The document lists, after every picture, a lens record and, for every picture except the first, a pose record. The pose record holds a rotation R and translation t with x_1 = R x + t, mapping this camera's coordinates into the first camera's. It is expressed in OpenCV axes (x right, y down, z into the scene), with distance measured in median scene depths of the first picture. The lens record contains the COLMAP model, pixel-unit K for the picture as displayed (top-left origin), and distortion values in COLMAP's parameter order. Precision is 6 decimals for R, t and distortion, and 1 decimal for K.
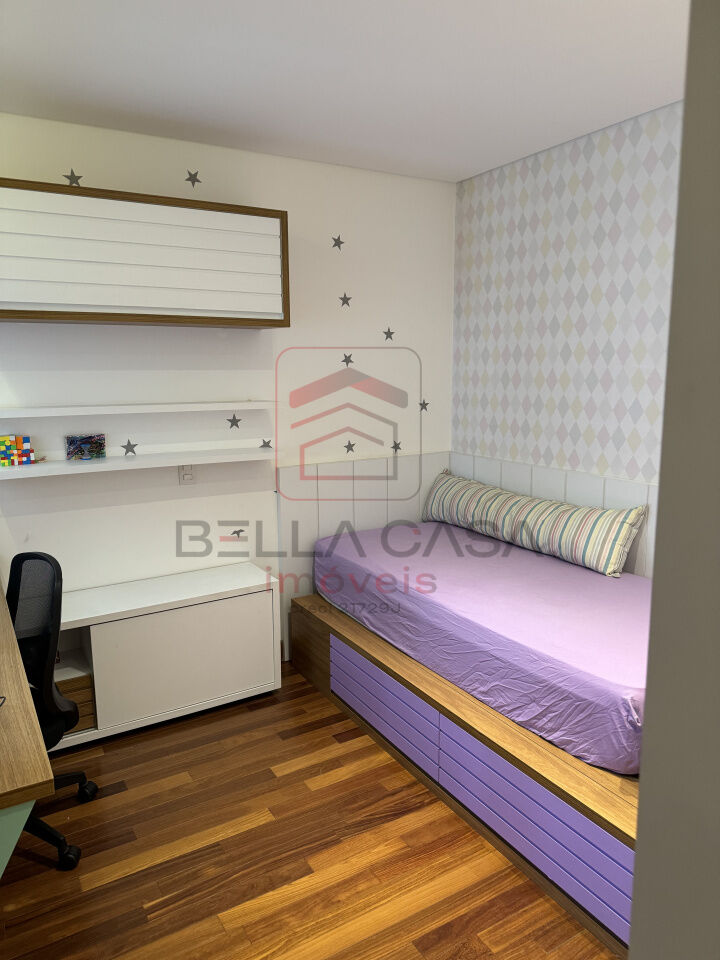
lens RADIAL K [[685.8, 0, 362.6], [0, 685.8, 478.2], [0, 0, 1]] dist [0.031624, -0.035727]
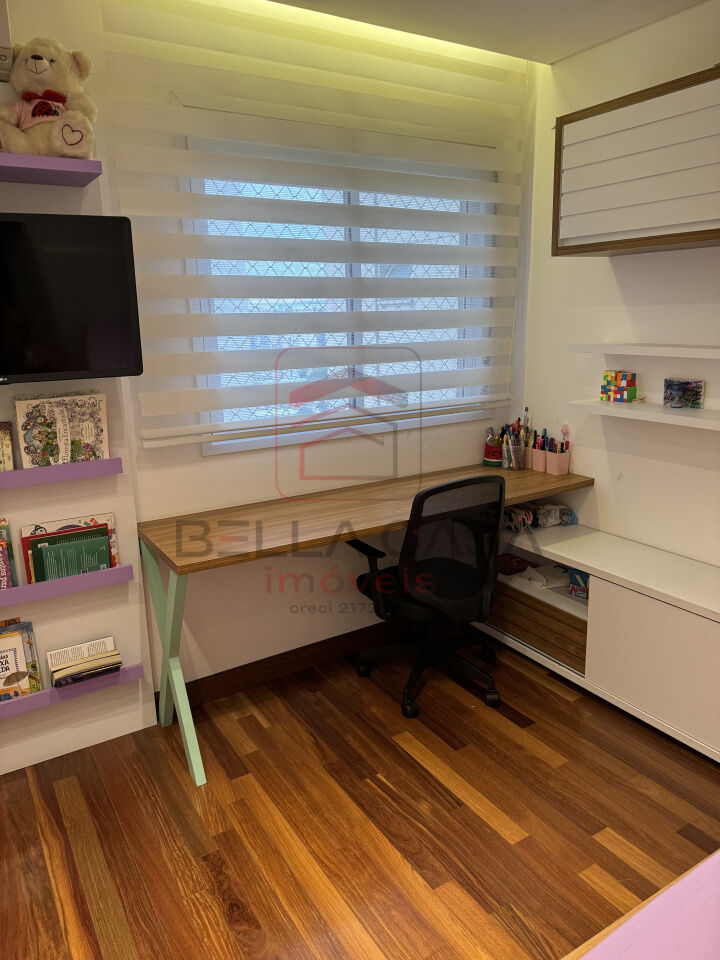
lens RADIAL K [[685.8, 0, 357.0], [0, 685.8, 479.7], [0, 0, 1]] dist [0.031624, -0.035727]
pose [[0.008316, 0.241818, -0.970286, 0.504940], [-0.143840, 0.960518, 0.238151, -0.096145], [0.989566, 0.137585, 0.042770, 0.613348]]
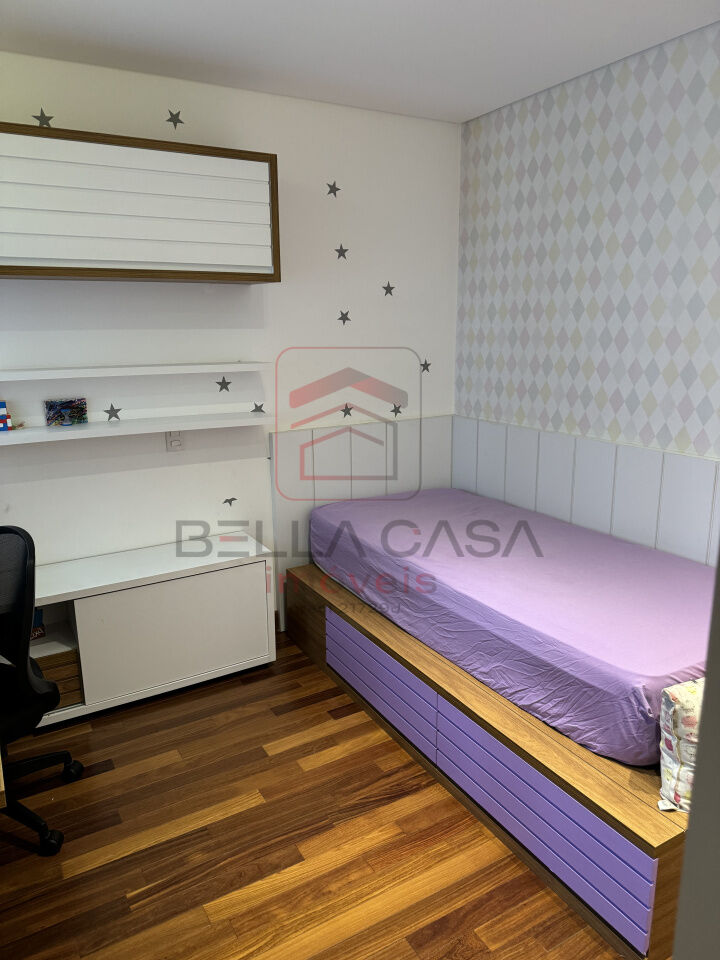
lens RADIAL K [[685.8, 0, 357.9], [0, 685.8, 479.0], [0, 0, 1]] dist [0.031624, -0.035727]
pose [[0.999886, 0.000126, -0.015069, 0.013787], [0.000818, 0.998039, 0.062593, -0.013333], [0.015047, -0.062598, 0.997925, 0.059685]]
